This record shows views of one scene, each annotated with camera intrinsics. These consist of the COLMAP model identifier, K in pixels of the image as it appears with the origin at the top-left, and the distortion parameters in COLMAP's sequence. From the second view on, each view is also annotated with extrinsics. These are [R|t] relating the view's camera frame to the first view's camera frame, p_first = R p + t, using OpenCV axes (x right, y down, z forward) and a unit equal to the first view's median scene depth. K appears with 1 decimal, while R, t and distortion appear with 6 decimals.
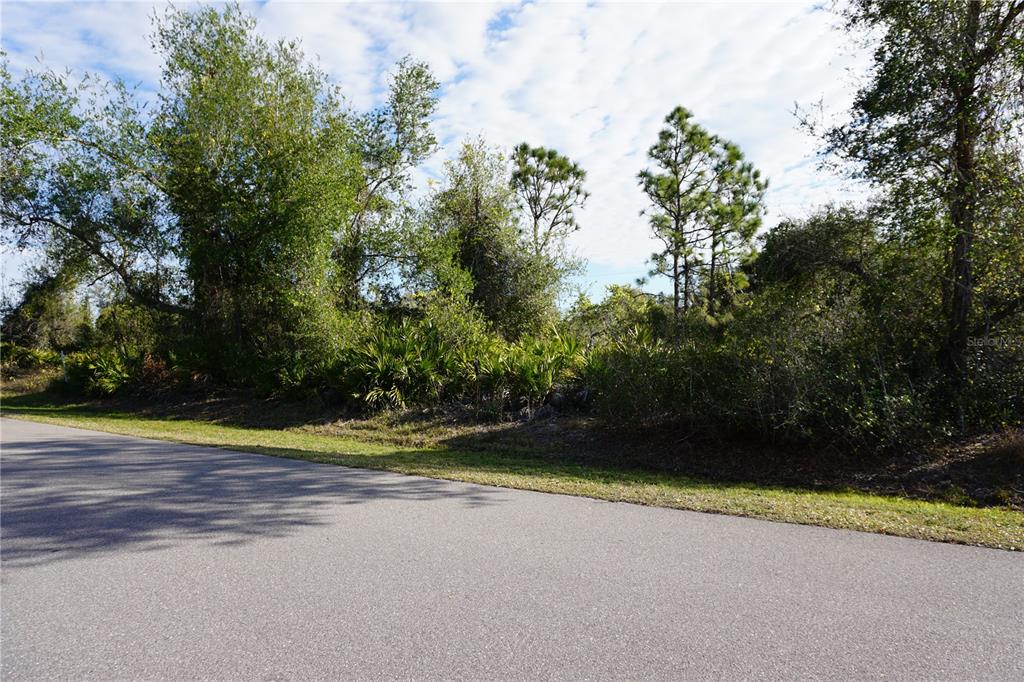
lens RADIAL K [[688.1, 0, 513.9], [0, 688.1, 340.2], [0, 0, 1]] dist [-0.048739, 0.037451]
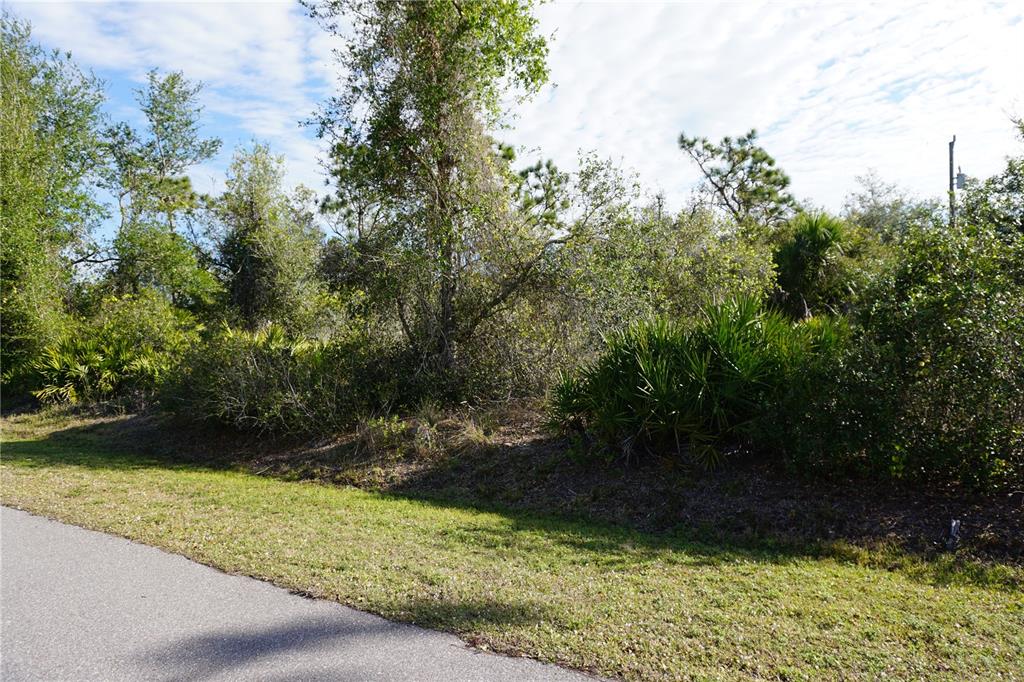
lens RADIAL K [[688.1, 0, 509.7], [0, 688.1, 338.4], [0, 0, 1]] dist [-0.048739, 0.037451]
pose [[0.998791, -0.017116, 0.046075, 0.307360], [0.016136, 0.999637, 0.021576, -0.011044], [-0.046427, -0.020807, 0.998705, -0.080150]]
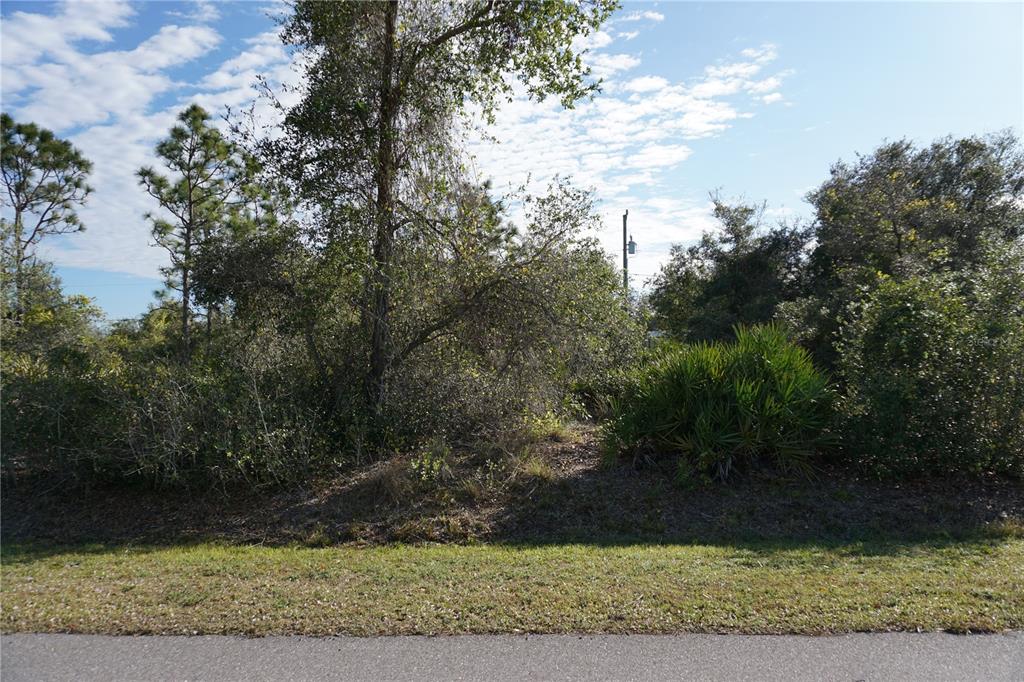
lens RADIAL K [[688.1, 0, 511.2], [0, 688.1, 345.6], [0, 0, 1]] dist [-0.048739, 0.037451]
pose [[0.828623, 0.019221, 0.559477, 0.105079], [-0.008374, 0.999724, -0.021943, -0.005250], [-0.559744, 0.013498, 0.828555, 0.015898]]
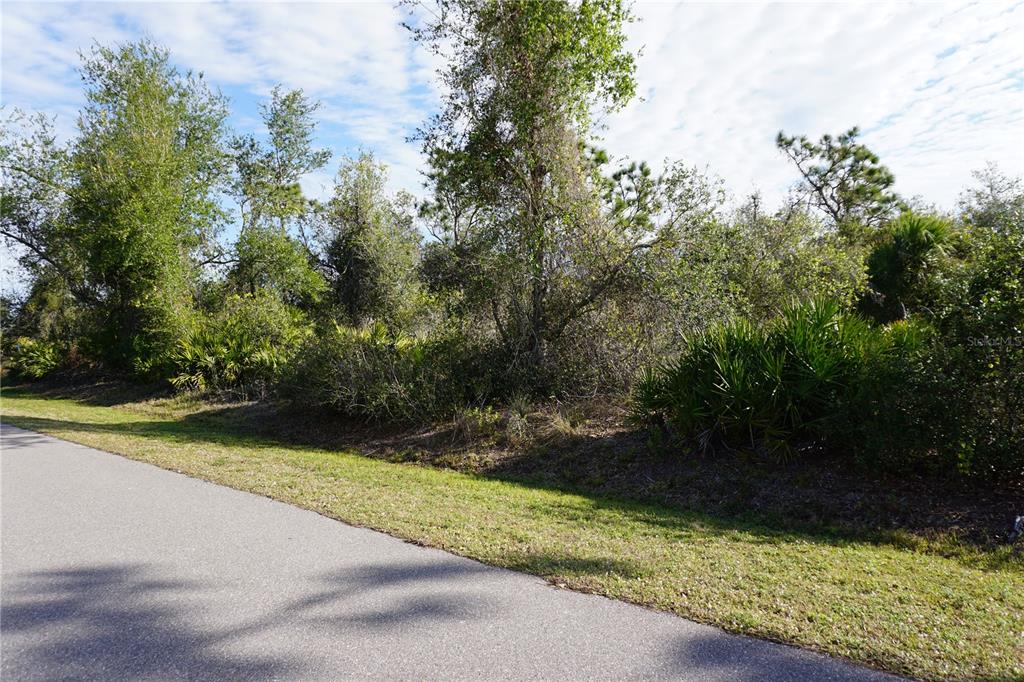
lens RADIAL K [[688.1, 0, 512.4], [0, 688.1, 342.3], [0, 0, 1]] dist [-0.048739, 0.037451]
pose [[0.996584, -0.002221, -0.082559, 0.309355], [0.004367, 0.999657, 0.025823, -0.010401], [0.082474, -0.026095, 0.996252, -0.113110]]
